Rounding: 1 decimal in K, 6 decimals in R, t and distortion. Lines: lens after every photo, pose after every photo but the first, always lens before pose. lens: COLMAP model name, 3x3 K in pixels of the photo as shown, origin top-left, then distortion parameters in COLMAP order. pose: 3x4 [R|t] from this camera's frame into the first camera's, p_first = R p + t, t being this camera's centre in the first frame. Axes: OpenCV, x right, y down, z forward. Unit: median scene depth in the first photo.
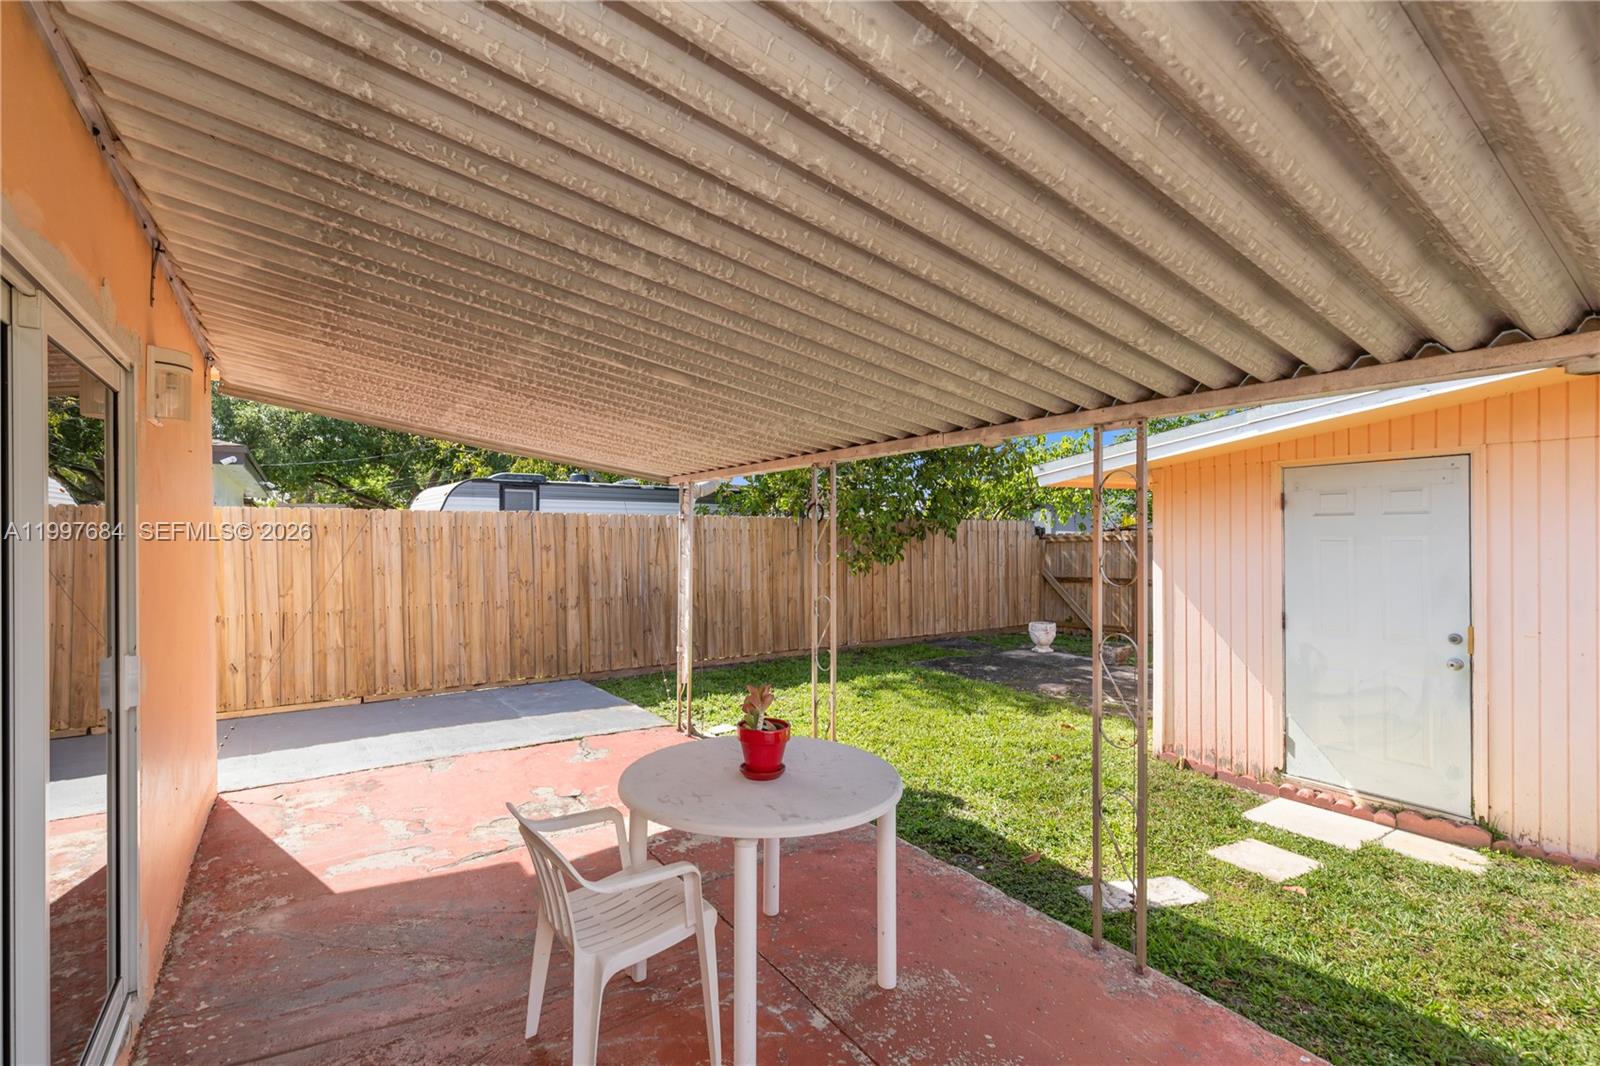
lens RADIAL K [[734.2, 0, 800.0], [0, 734.2, 533.0], [0, 0, 1]] dist [0.013786, 0.000076]
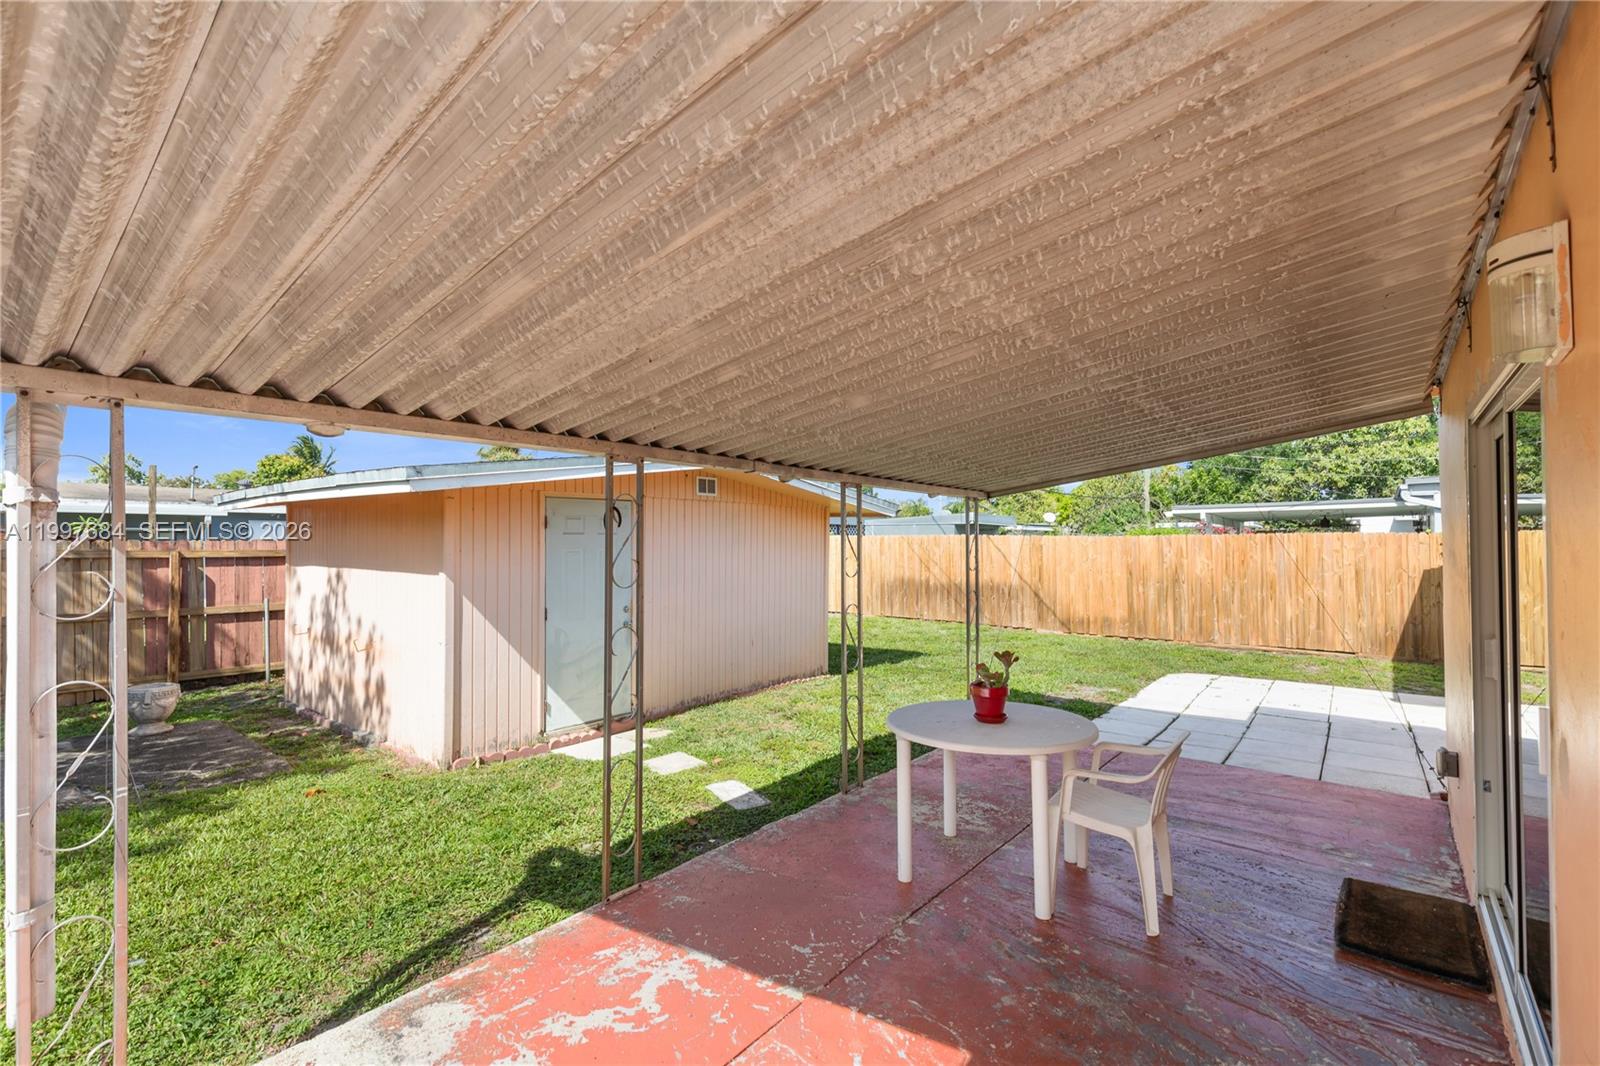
lens RADIAL K [[734.2, 0, 800.0], [0, 734.2, 533.0], [0, 0, 1]] dist [0.013786, 0.000076]
pose [[-0.302574, 0.017255, 0.952970, -0.462653], [-0.003190, 0.999812, -0.019116, 0.001119], [-0.953121, -0.008824, -0.302462, 0.638332]]
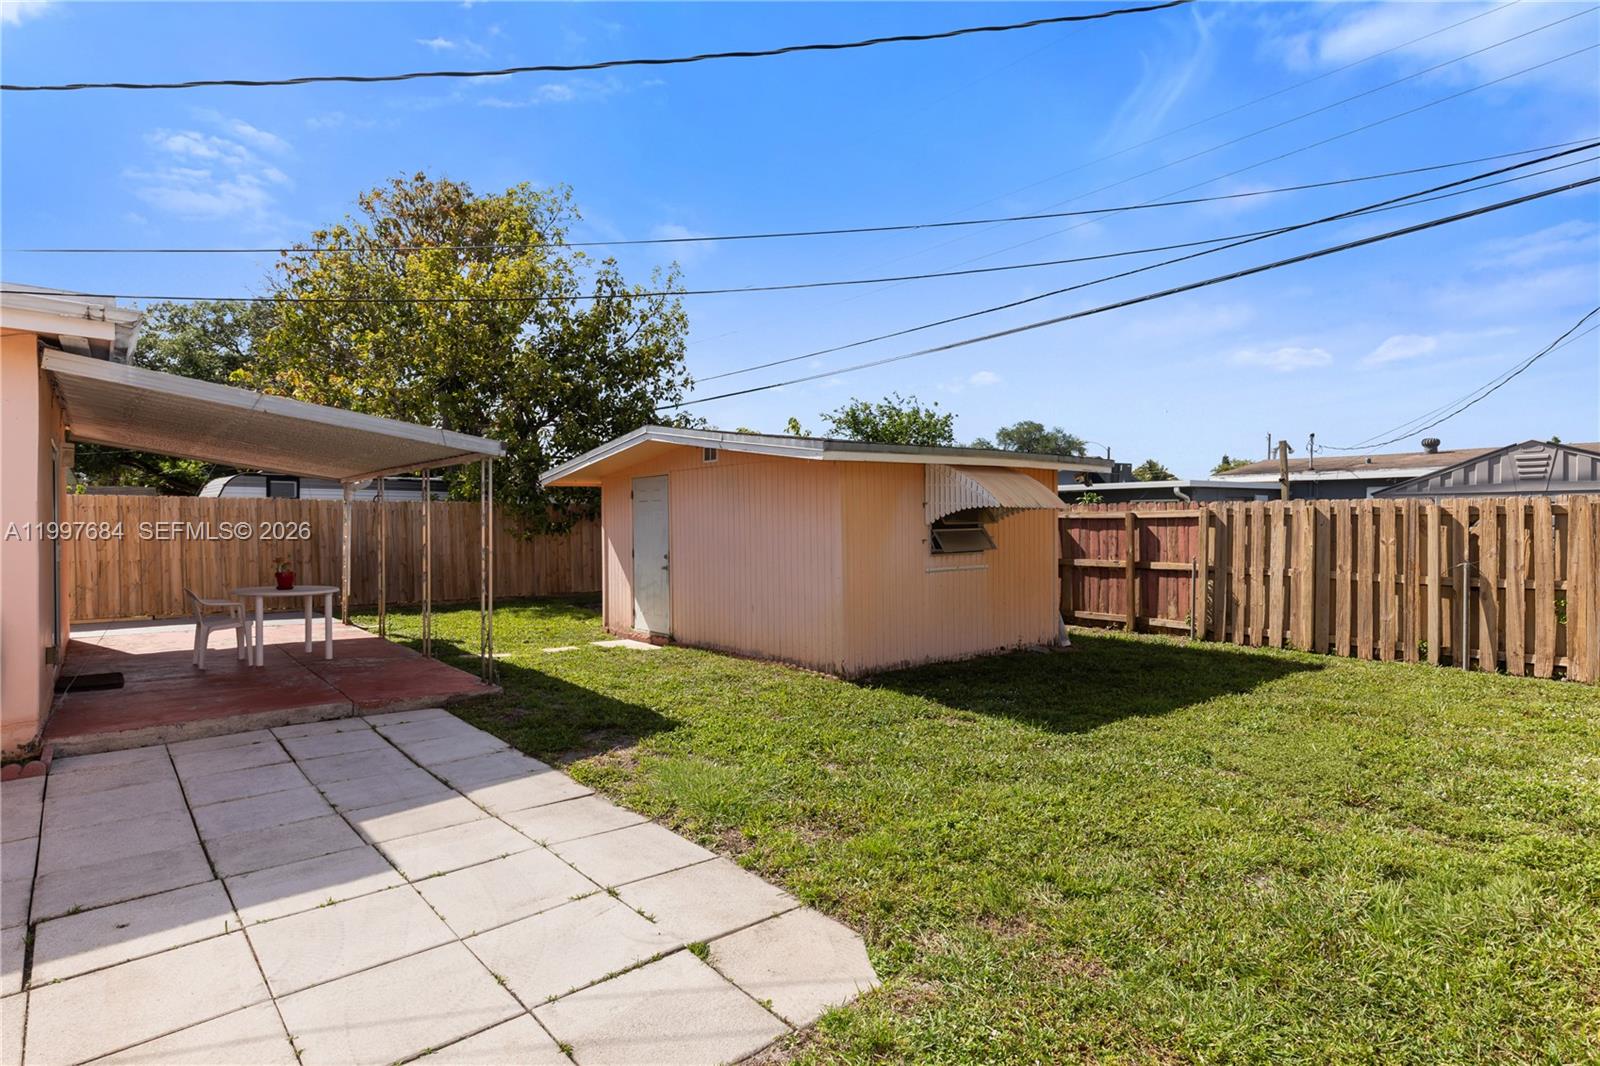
lens RADIAL K [[833.6, 0, 800.0], [0, 833.6, 533.0], [0, 0, 1]] dist [0.001132, 0.000242]
pose [[0.994645, 0.000746, 0.103353, 0.581214], [-0.001934, 0.999933, 0.011391, 0.023317], [-0.103337, -0.011530, 0.994580, -0.890331]]
